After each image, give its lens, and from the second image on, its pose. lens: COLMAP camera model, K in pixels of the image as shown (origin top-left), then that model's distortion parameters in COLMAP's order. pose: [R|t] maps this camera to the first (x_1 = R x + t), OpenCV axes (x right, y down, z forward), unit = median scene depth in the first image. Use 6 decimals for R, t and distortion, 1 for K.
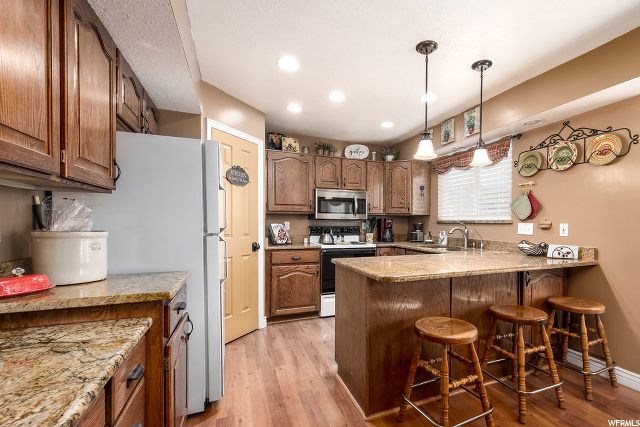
lens RADIAL K [[261.1, 0, 326.2], [0, 261.1, 224.9], [0, 0, 1]] dist [-0.000069, 0.000028]
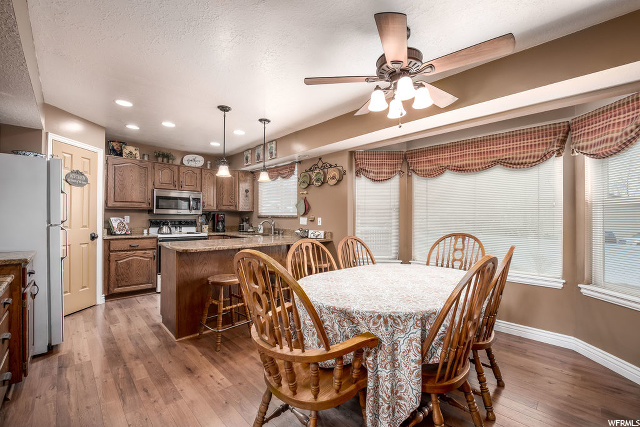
lens RADIAL K [[277.0, 0, 320.7], [0, 277.0, 213.6], [0, 0, 1]] dist [-0.026500, -0.000698]
pose [[0.916018, 0.007495, 0.401066, 0.192595], [-0.000009, 0.999826, -0.018664, 0.001102], [-0.401136, 0.017093, 0.915859, -0.595397]]
